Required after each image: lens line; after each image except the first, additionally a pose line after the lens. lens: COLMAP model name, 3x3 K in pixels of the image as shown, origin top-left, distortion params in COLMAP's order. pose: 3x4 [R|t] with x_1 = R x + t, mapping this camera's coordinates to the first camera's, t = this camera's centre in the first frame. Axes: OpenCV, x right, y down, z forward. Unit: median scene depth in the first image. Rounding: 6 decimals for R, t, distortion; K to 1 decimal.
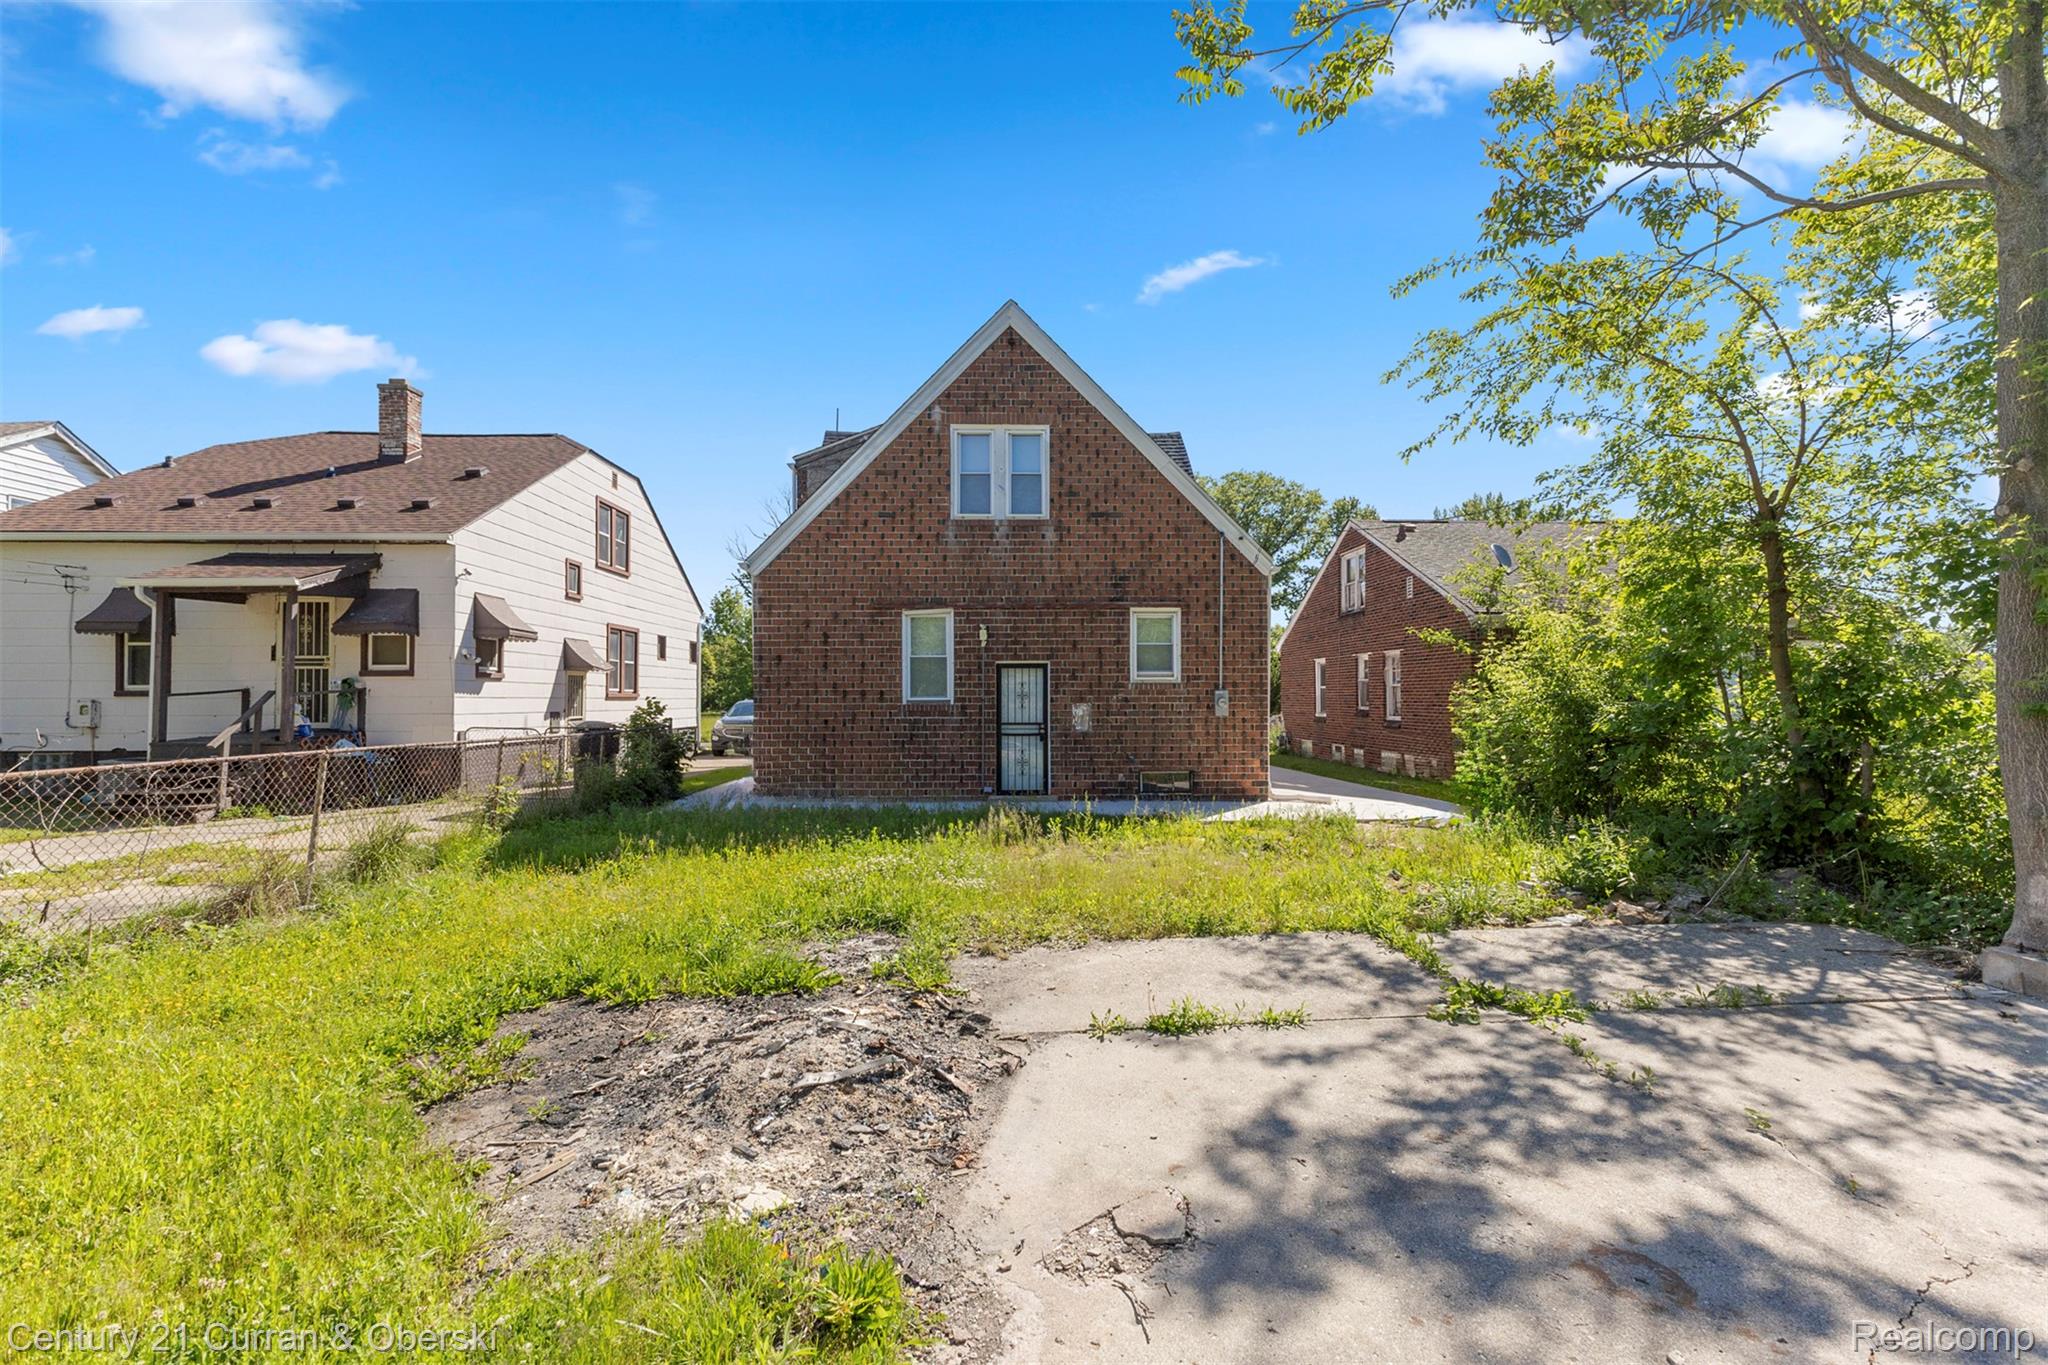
lens RADIAL K [[883.5, 0, 1025.8], [0, 883.5, 684.5], [0, 0, 1]] dist [0.010366, -0.000548]
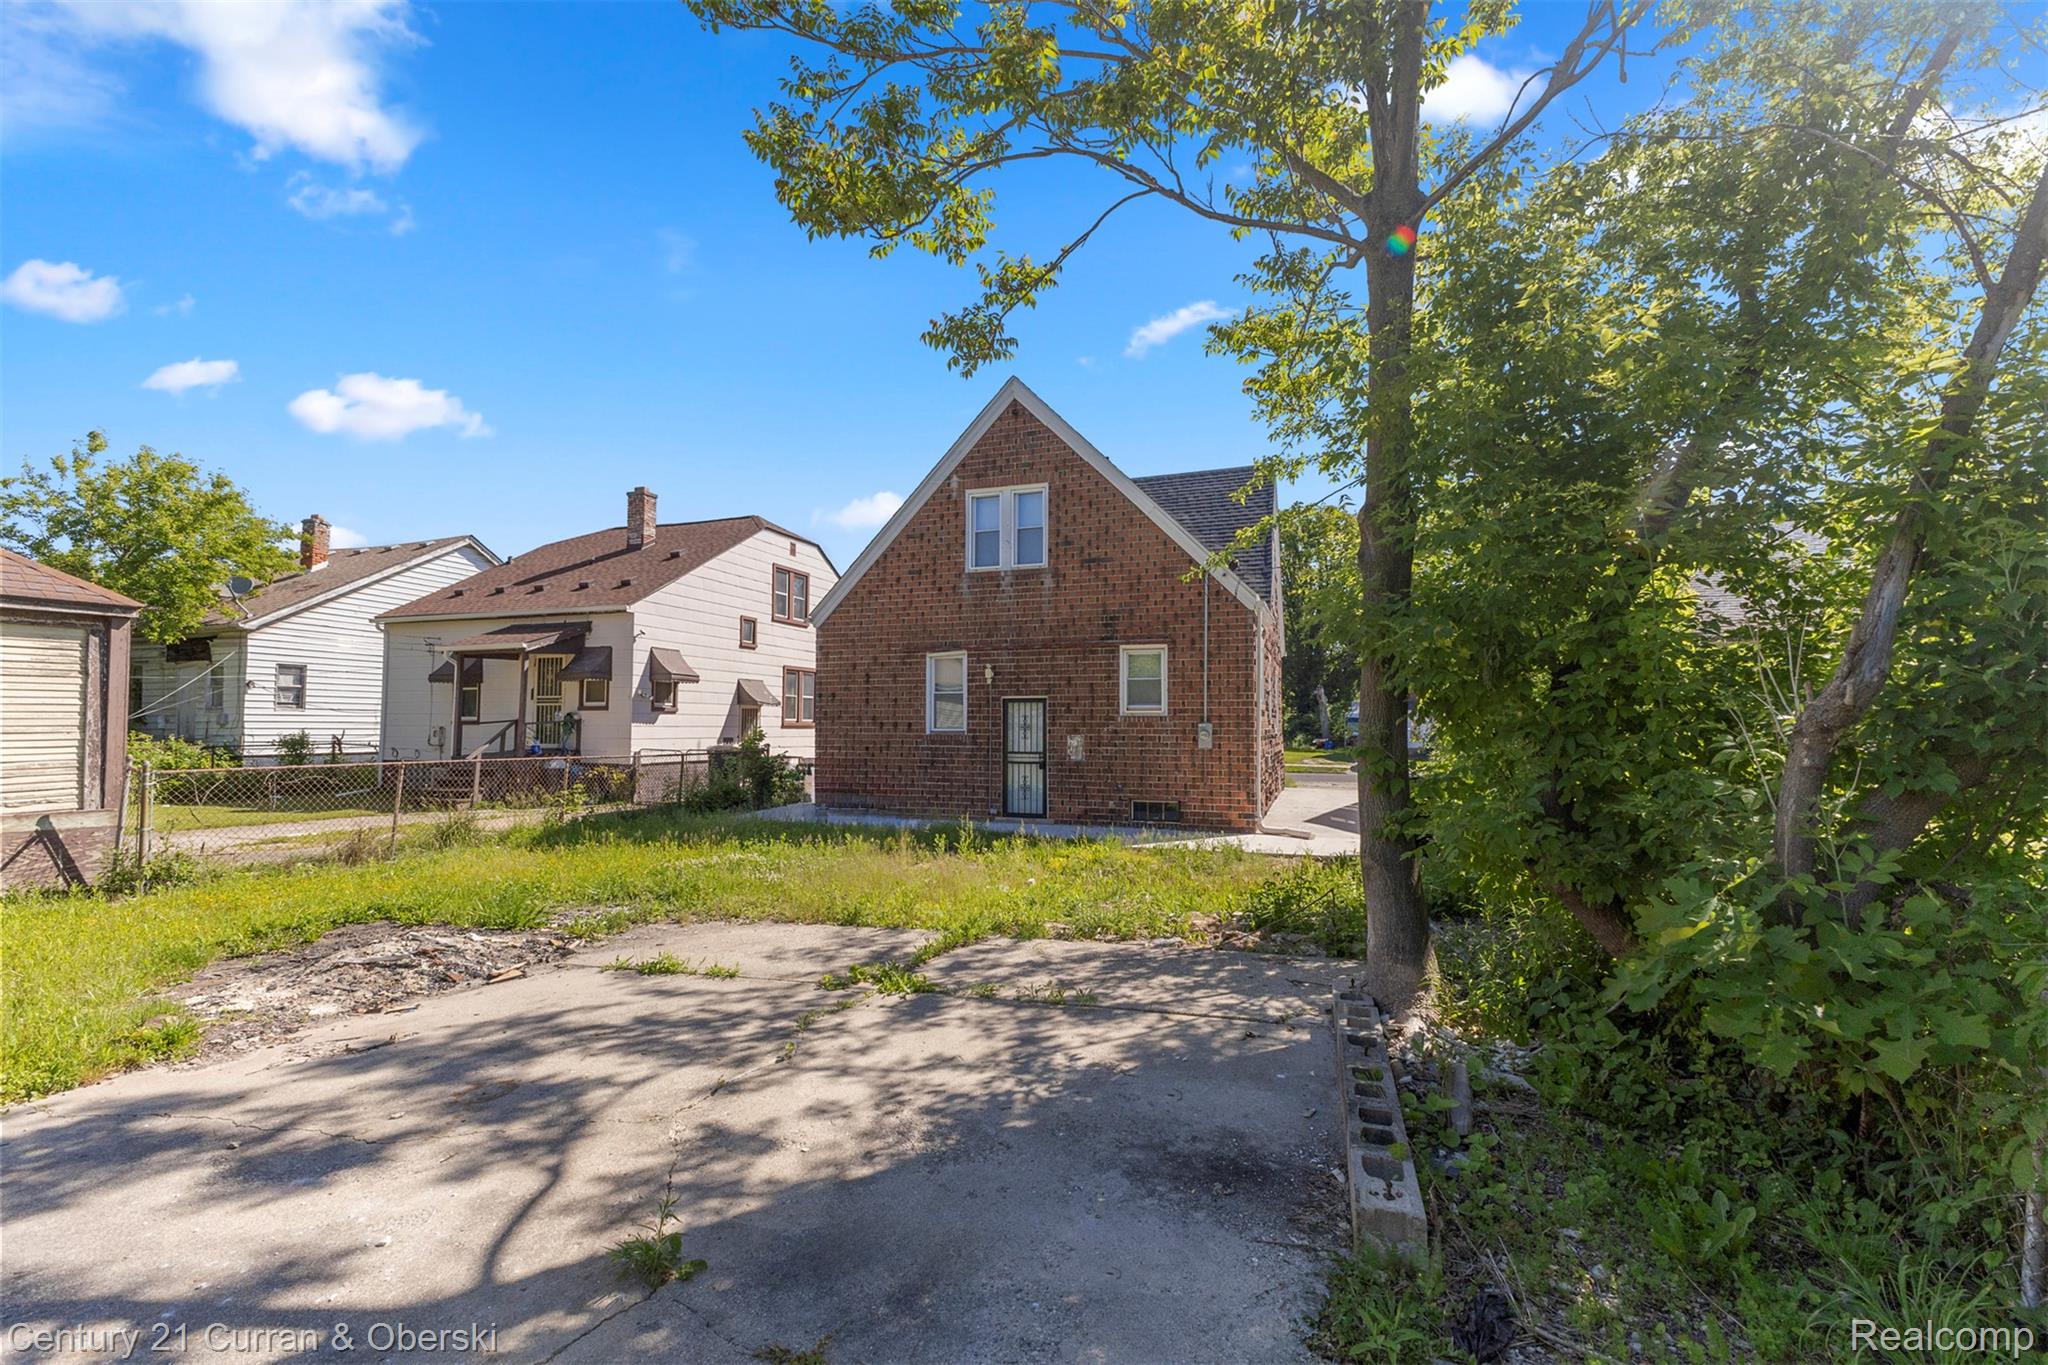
lens RADIAL K [[883.5, 0, 1025.5], [0, 883.5, 687.8], [0, 0, 1]] dist [0.010366, -0.000548]
pose [[0.933868, -0.010501, -0.357463, 0.393761], [0.000901, 0.999635, -0.027012, -0.006985], [0.357616, 0.024904, 0.933537, -0.035068]]
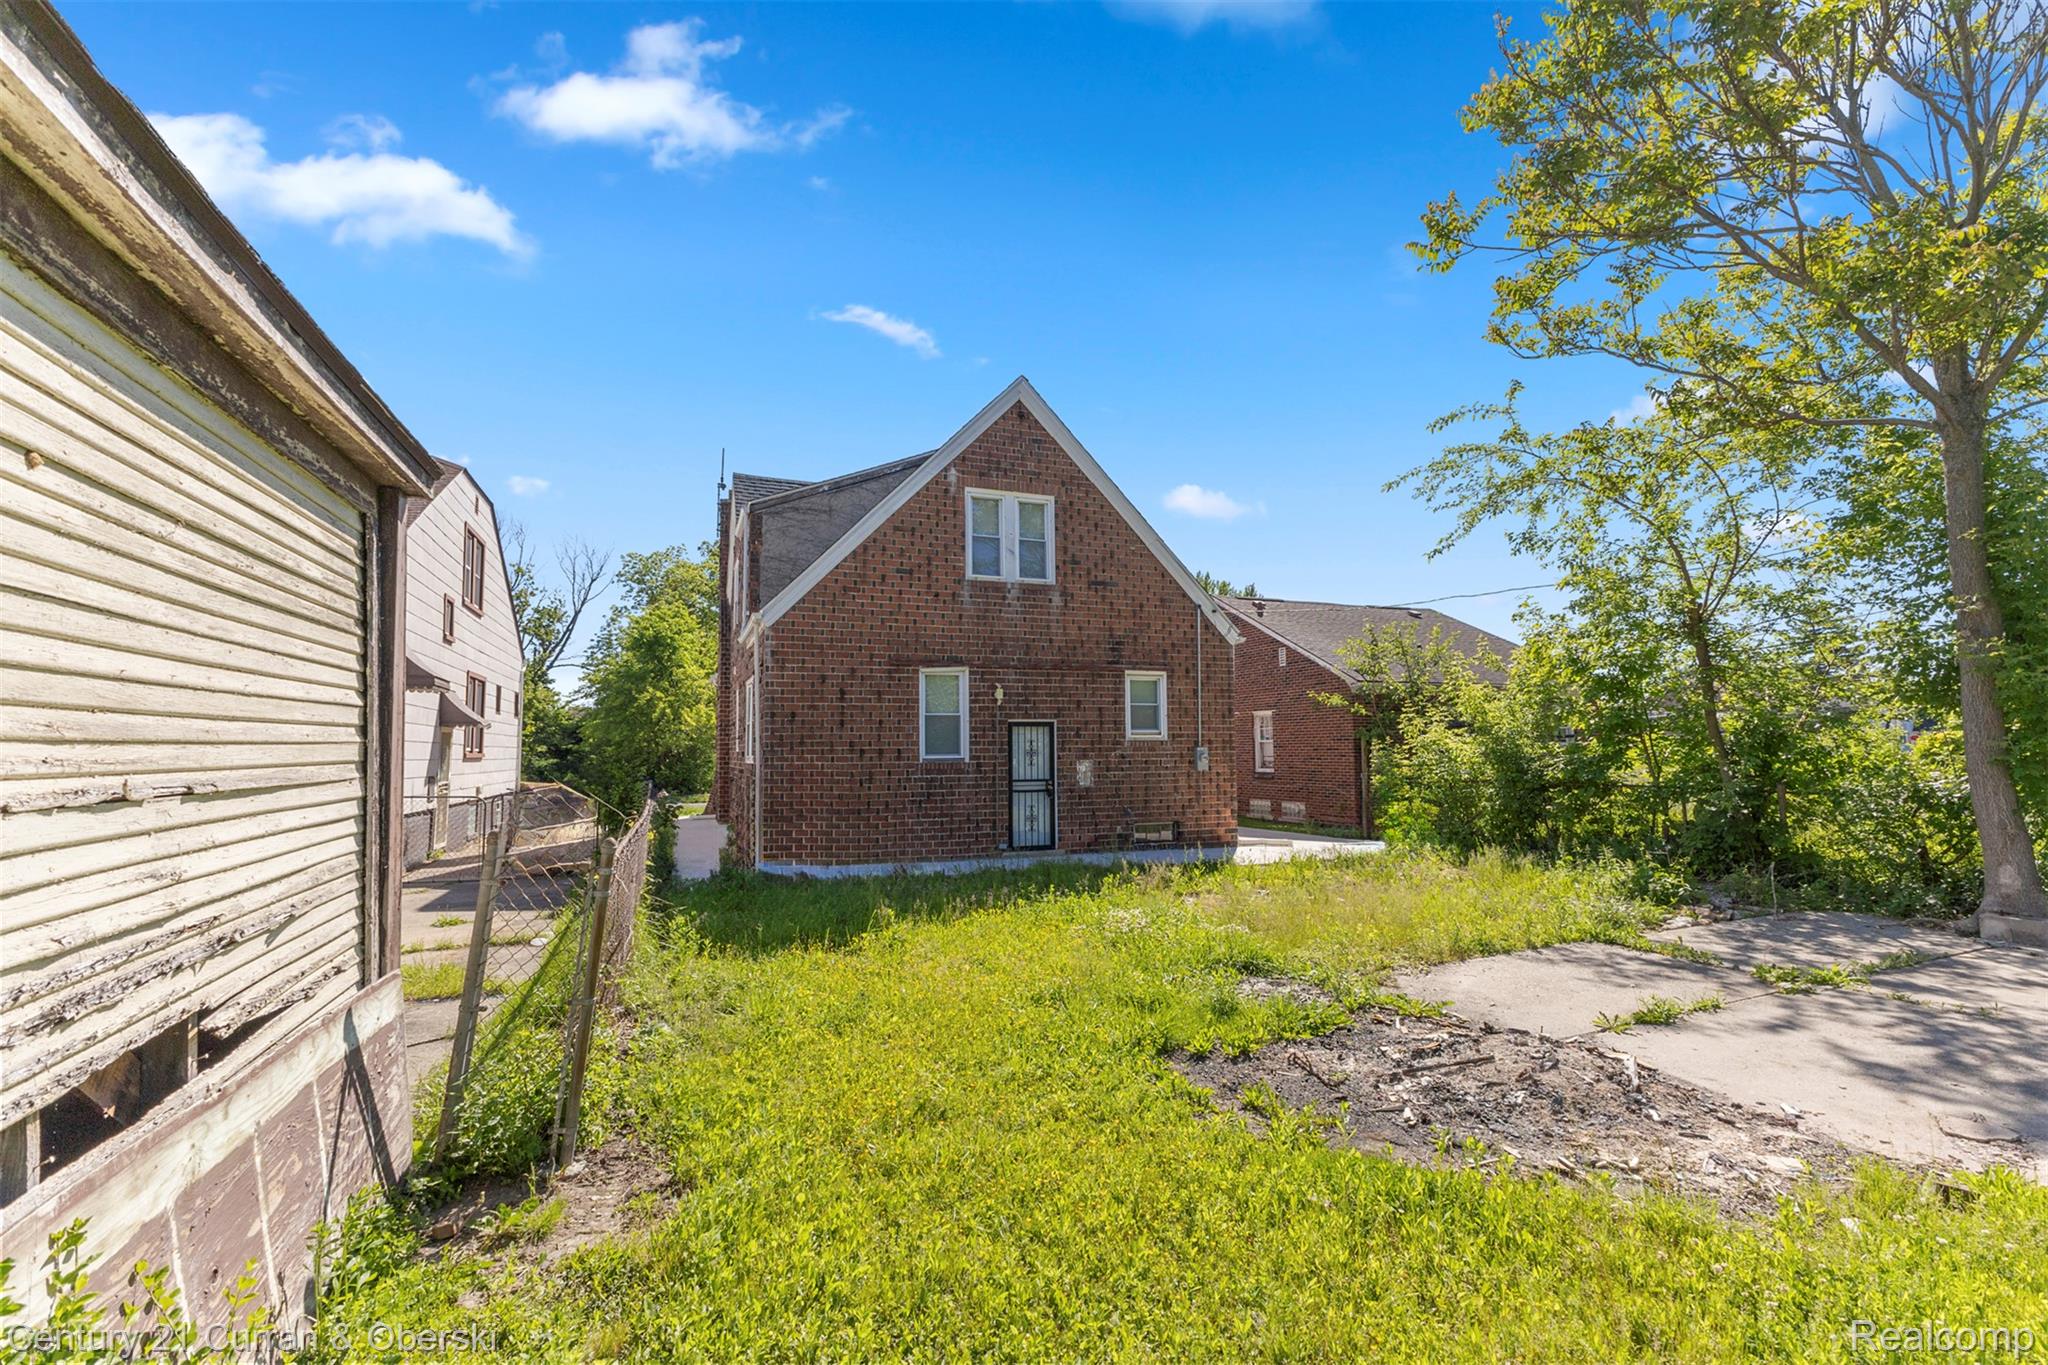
lens RADIAL K [[883.5, 0, 1032.8], [0, 883.5, 691.4], [0, 0, 1]] dist [0.010366, -0.000548]
pose [[0.940919, 0.015876, 0.338258, -0.352588], [0.002509, 0.998546, -0.053845, -0.003742], [-0.338621, 0.051512, 0.939512, 0.028133]]
